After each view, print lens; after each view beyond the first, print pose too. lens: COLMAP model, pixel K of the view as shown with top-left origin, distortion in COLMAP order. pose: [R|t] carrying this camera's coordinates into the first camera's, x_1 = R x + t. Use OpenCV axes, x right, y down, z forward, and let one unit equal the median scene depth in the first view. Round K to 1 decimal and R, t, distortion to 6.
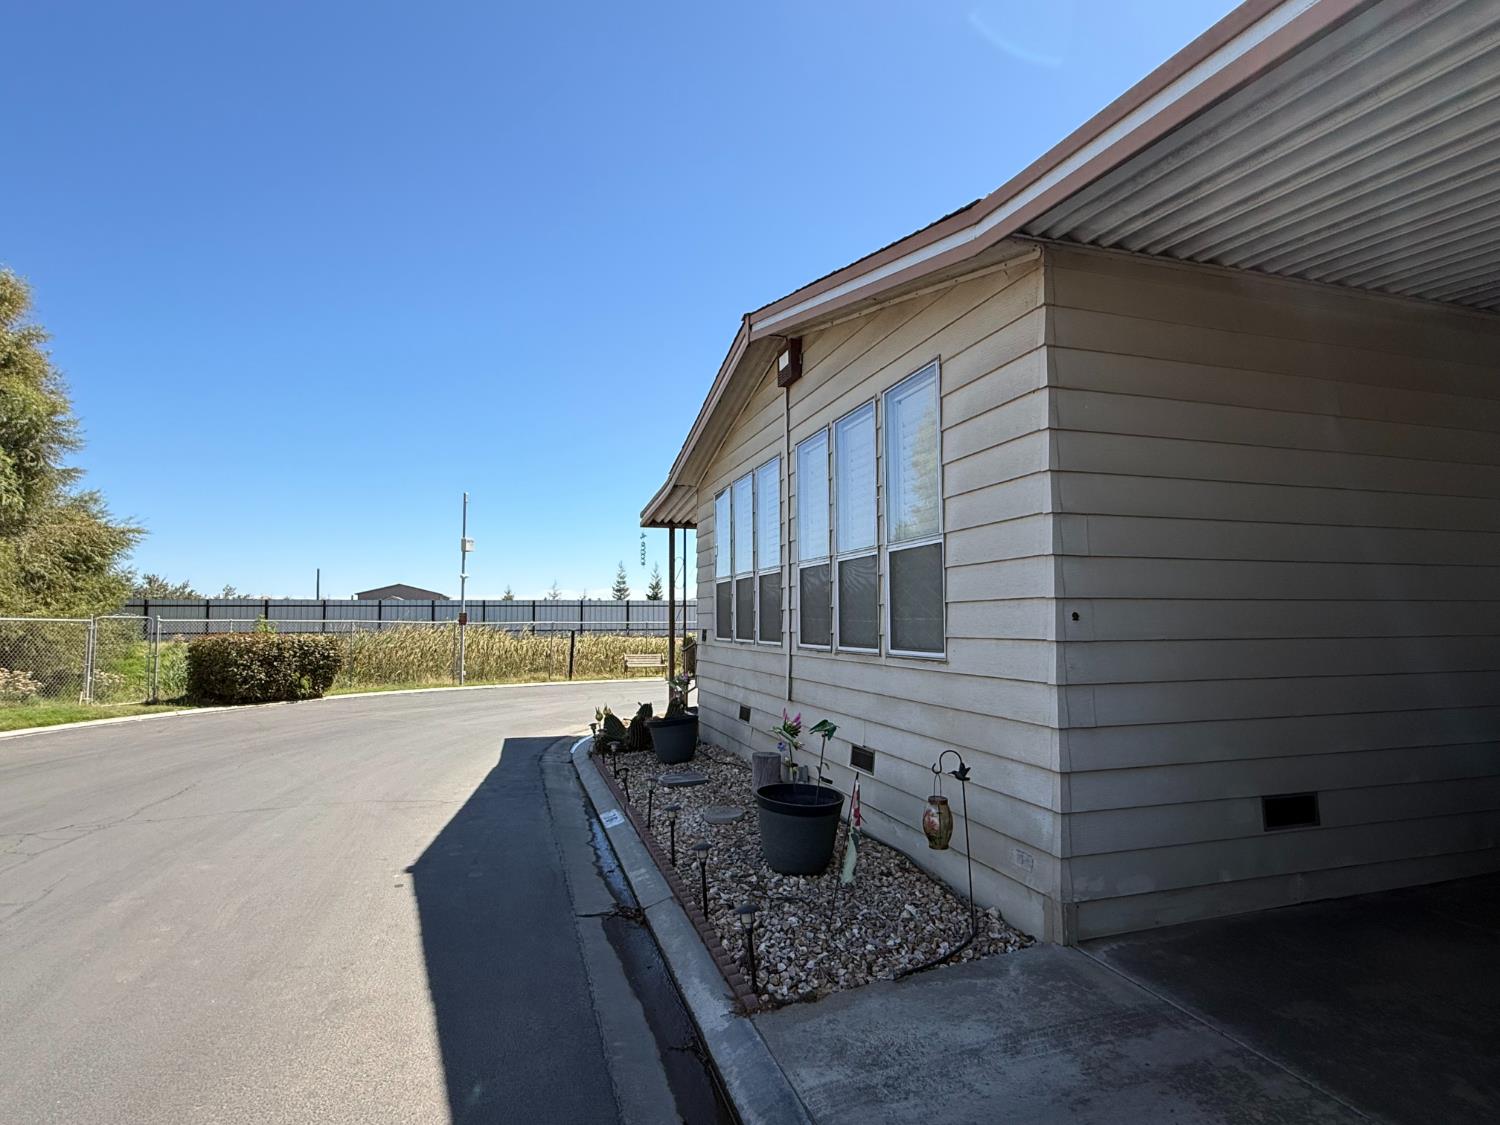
lens RADIAL K [[788.5, 0, 750.0], [0, 788.5, 562.5], [0, 0, 1]] dist [-0.000315, -0.000044]
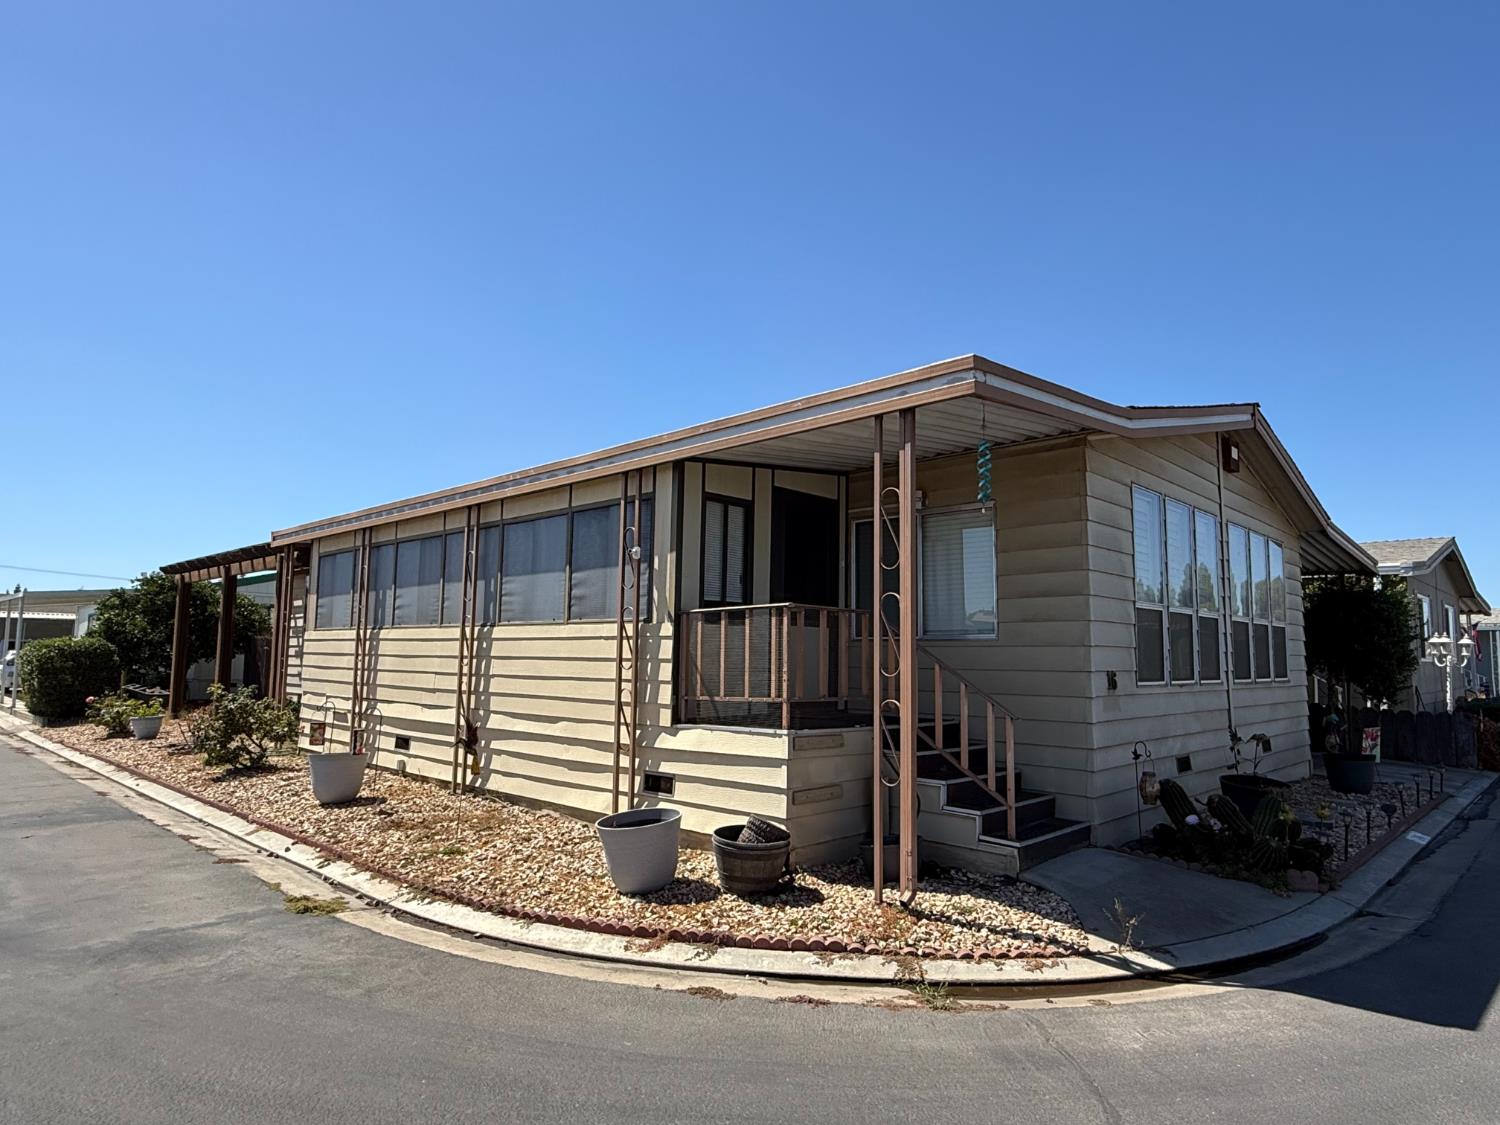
lens RADIAL K [[888.0, 0, 750.0], [0, 888.0, 562.5], [0, 0, 1]] dist [0.003319, -0.000938]
pose [[-0.484595, 0.089477, 0.870150, -0.897706], [-0.077162, 0.986504, -0.144413, 0.200877], [-0.871329, -0.137124, -0.471151, 2.603781]]
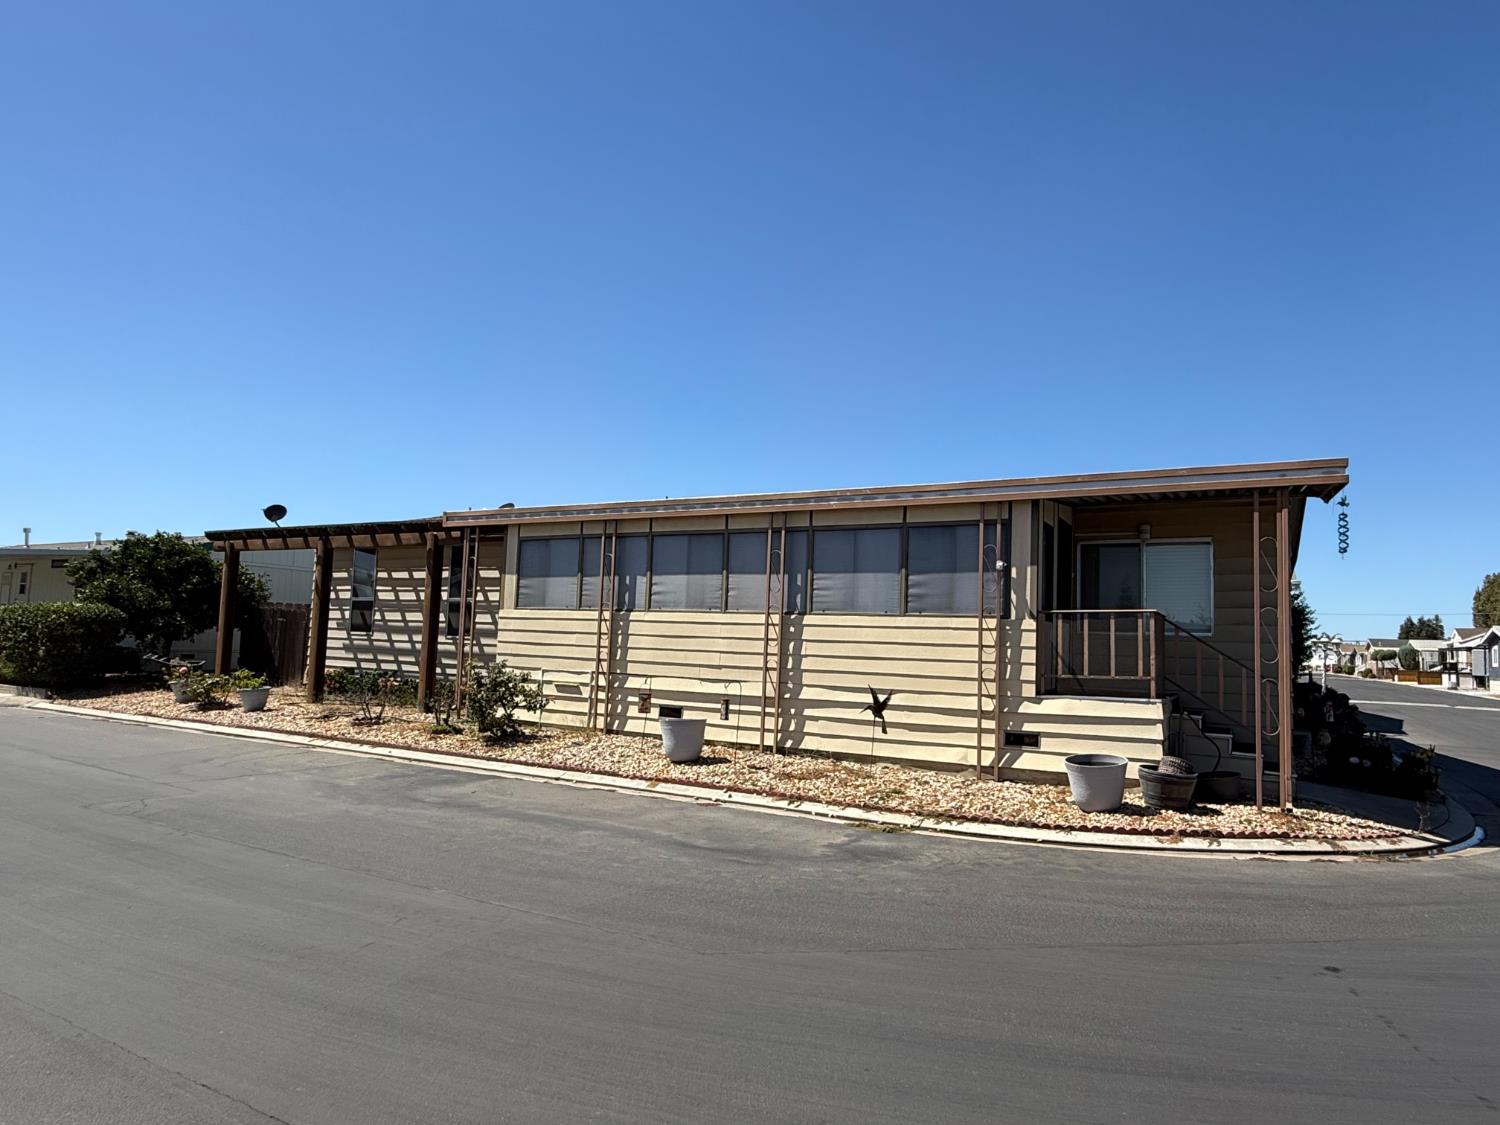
lens RADIAL K [[888.0, 0, 750.0], [0, 888.0, 562.5], [0, 0, 1]] dist [0.003319, -0.000938]
pose [[-0.689586, 0.046394, 0.722716, -0.616732], [-0.089941, 0.984734, -0.149031, 0.295140], [-0.718597, -0.167772, -0.674886, 3.539013]]
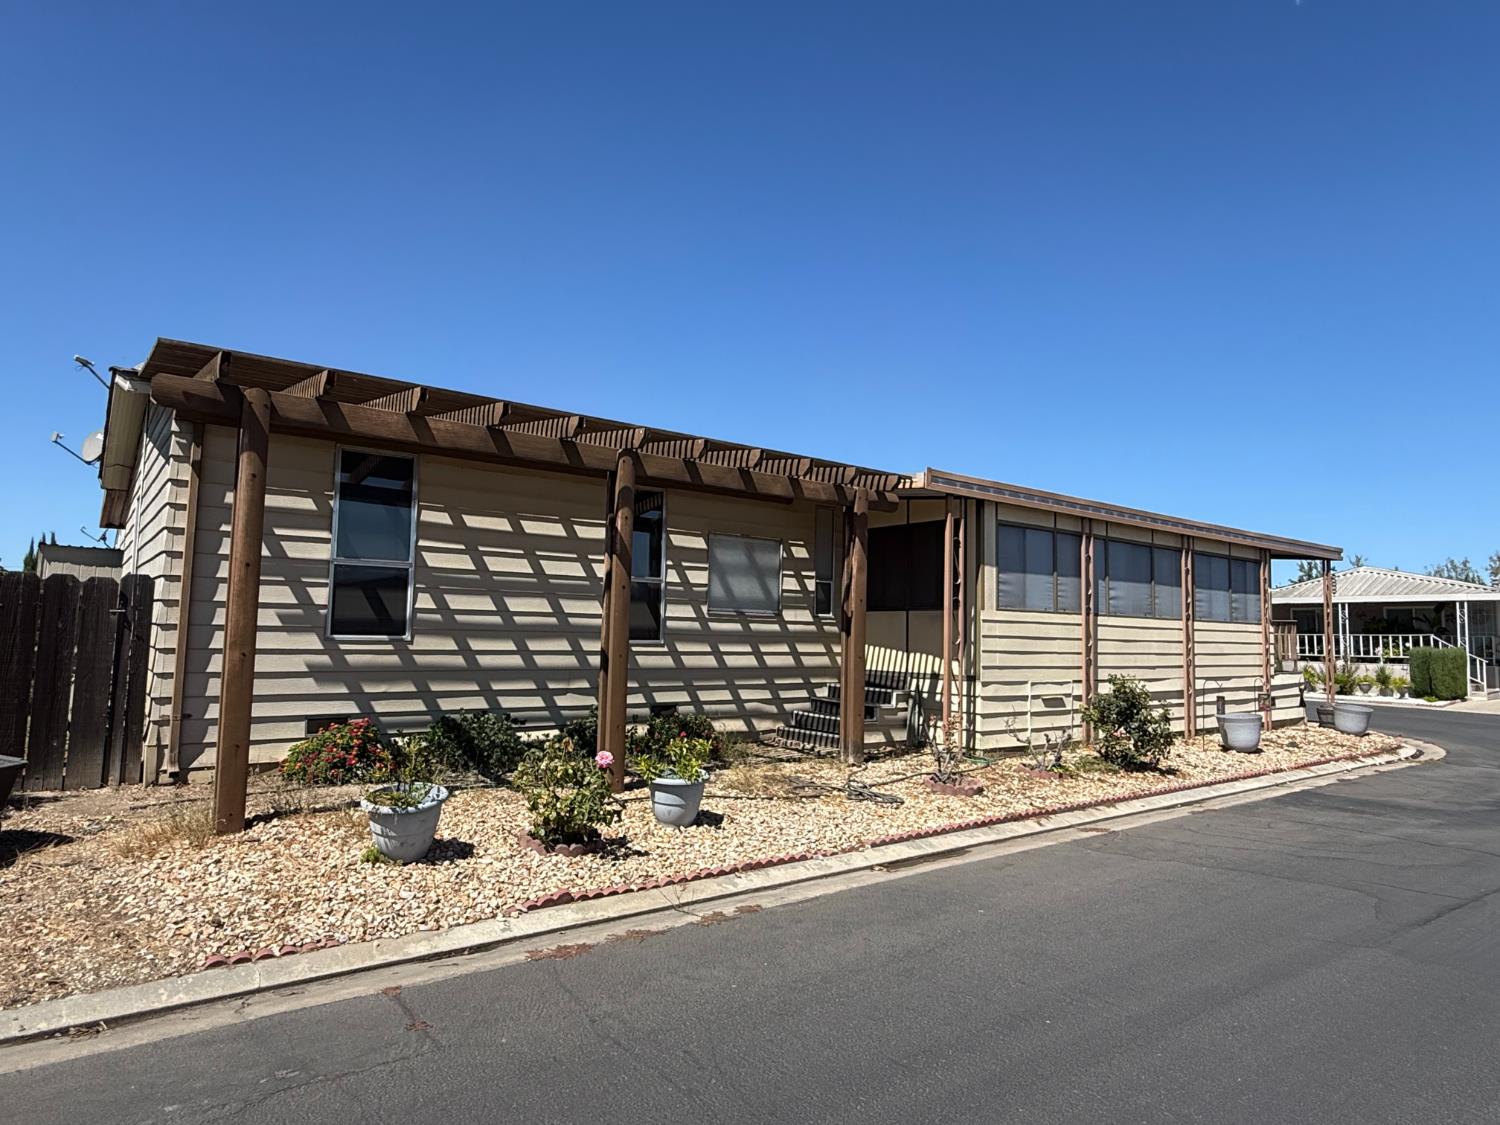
lens RADIAL K [[888.0, 0, 750.0], [0, 888.0, 562.5], [0, 0, 1]] dist [0.003319, -0.000938]
pose [[-0.936708, -0.042617, -0.347509, 2.320432], [0.011698, 0.988200, -0.152719, 0.302172], [0.349917, -0.147118, -0.925156, 3.902343]]
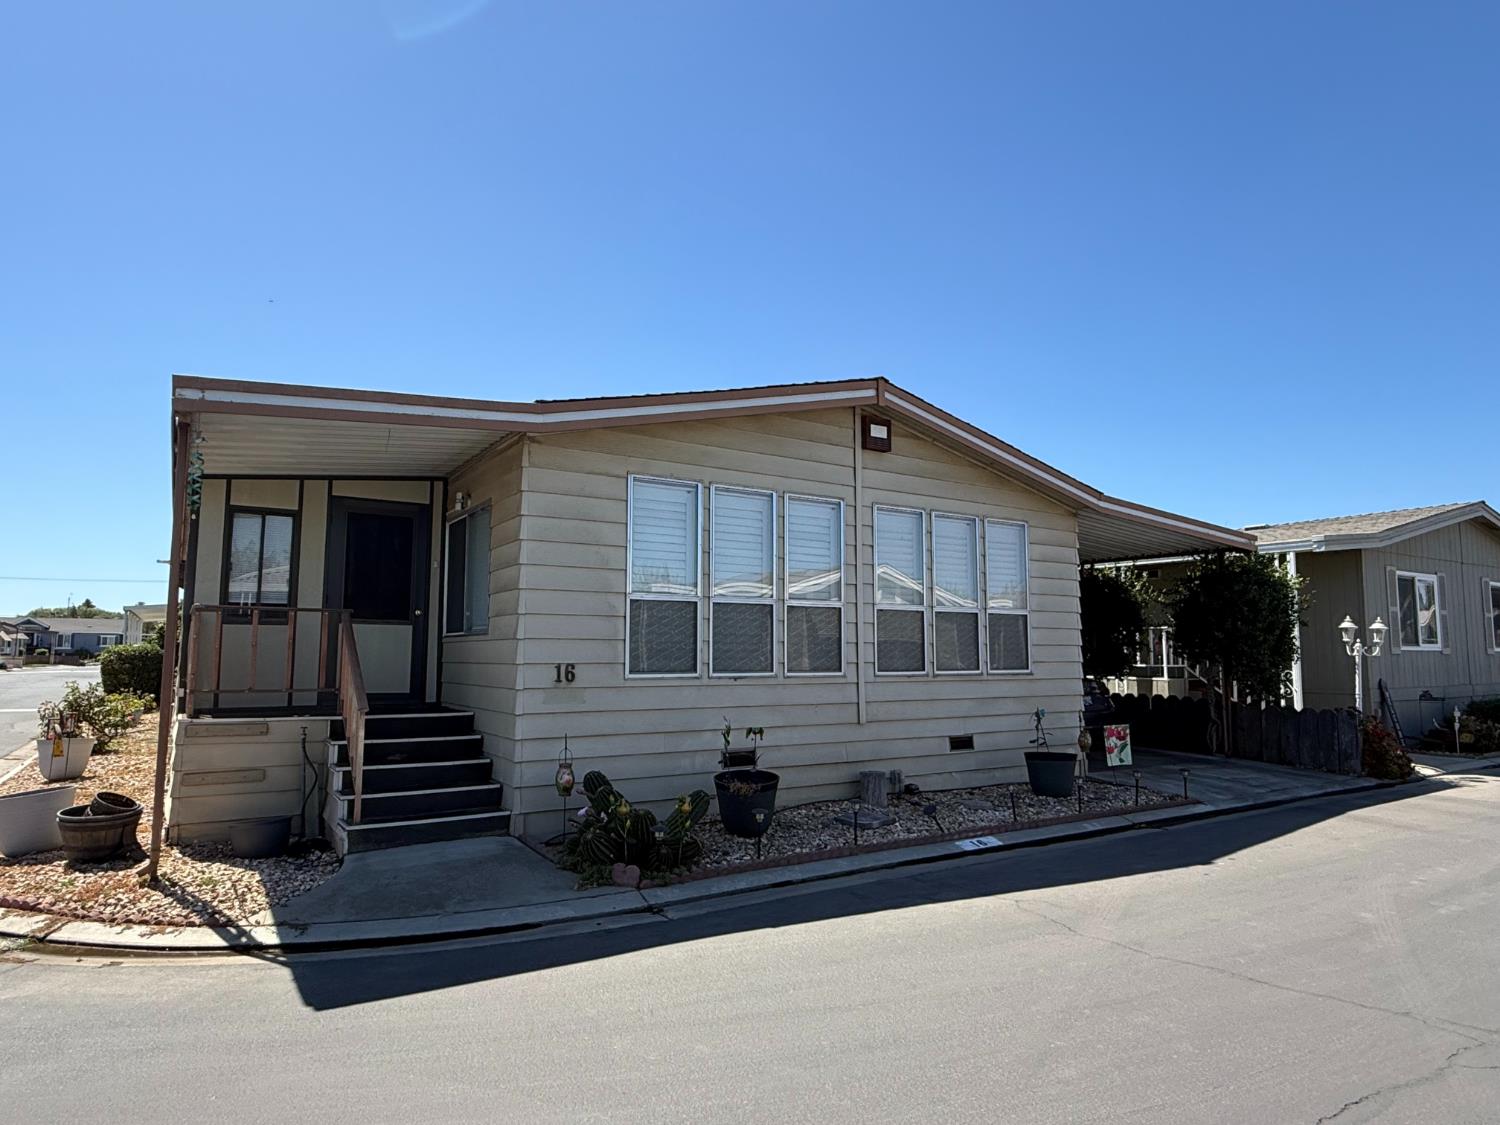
lens RADIAL K [[888.0, 0, 750.0], [0, 888.0, 562.5], [0, 0, 1]] dist [0.003319, -0.000938]
pose [[-0.268602, 0.101094, 0.957932, -1.304792], [-0.073409, 0.989437, -0.125003, 0.133468], [-0.960450, -0.103897, -0.258343, 1.703981]]
